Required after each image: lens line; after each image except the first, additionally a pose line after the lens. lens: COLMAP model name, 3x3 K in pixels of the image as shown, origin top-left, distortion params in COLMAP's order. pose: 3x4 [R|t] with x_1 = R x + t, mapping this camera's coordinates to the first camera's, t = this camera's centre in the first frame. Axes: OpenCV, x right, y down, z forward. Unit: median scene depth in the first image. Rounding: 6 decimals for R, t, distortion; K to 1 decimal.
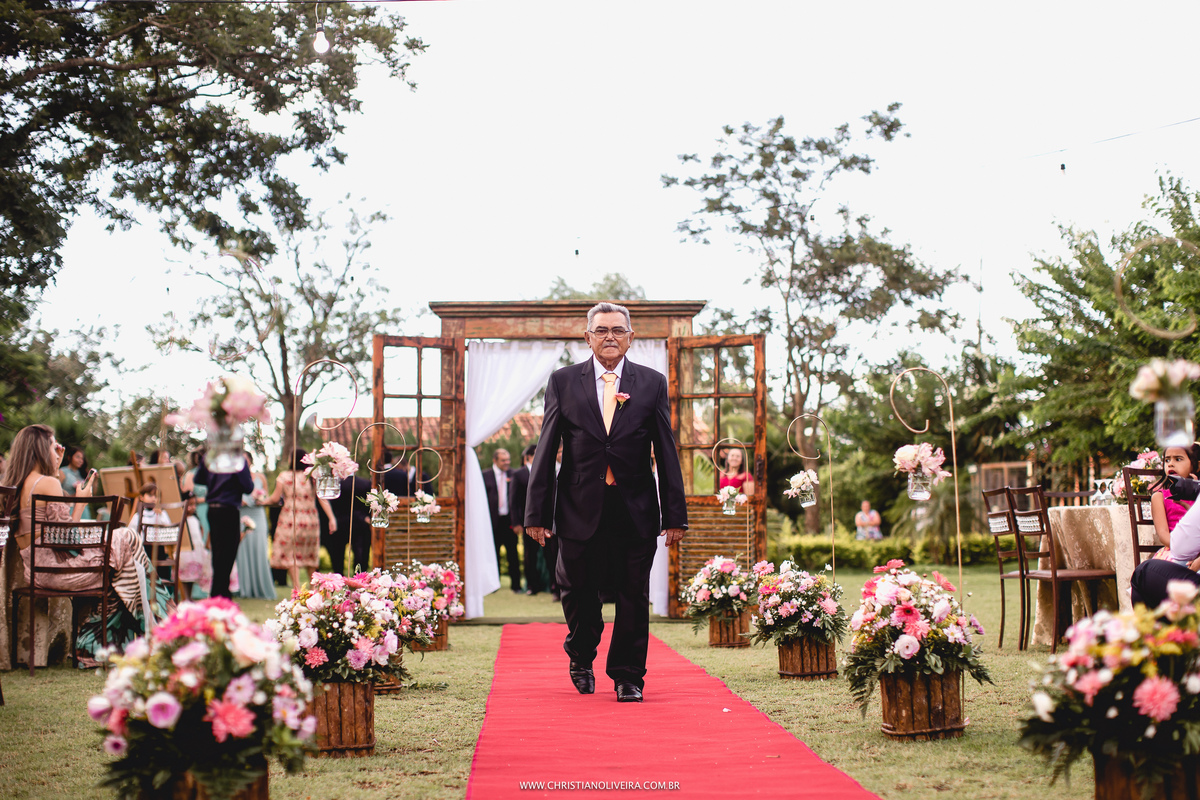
lens RADIAL K [[1864.4, 0, 609.1], [0, 1864.4, 391.6], [0, 0, 1]] dist [-0.048027, 0.000000]
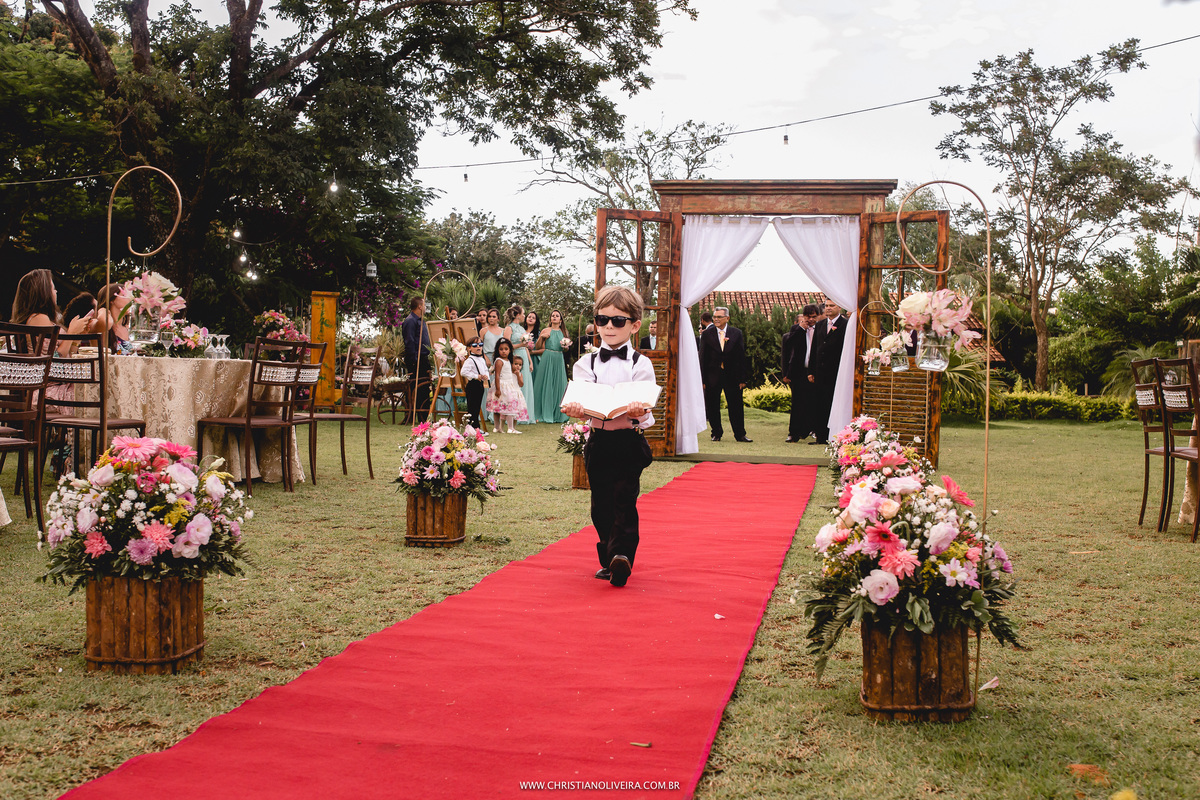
lens RADIAL K [[1262.4, 0, 589.7], [0, 1262.4, 412.3], [0, 0, 1]] dist [-0.001882, 0.000000]
pose [[0.966821, 0.044136, -0.251612, 0.069323], [-0.017449, 0.994071, 0.107326, 0.010818], [0.254858, -0.099375, 0.961859, 0.219161]]
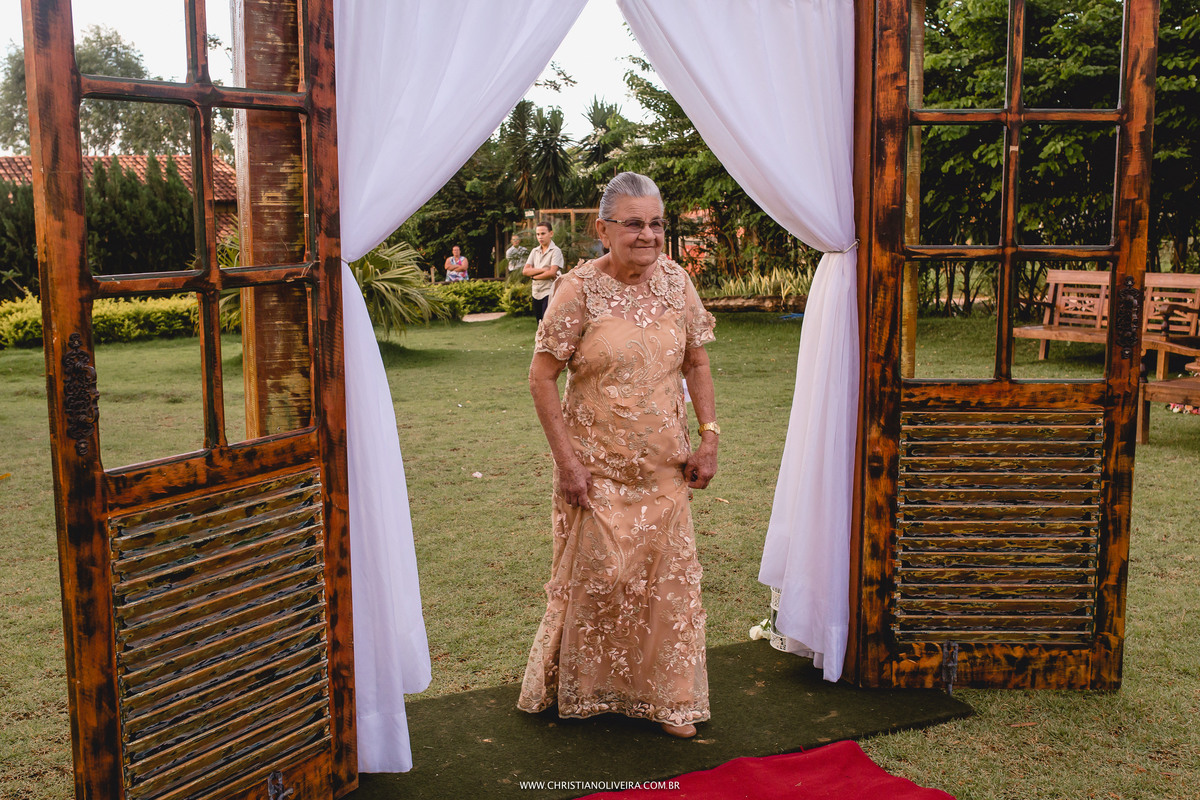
lens RADIAL K [[1262.4, 0, 589.8], [0, 1262.4, 397.4], [0, 0, 1]] dist [-0.001882, 0.000000]
pose [[0.923117, -0.058876, 0.379985, -0.118616], [-0.018073, 0.980473, 0.195824, 0.008816], [-0.384094, -0.187636, 0.904027, 0.777830]]
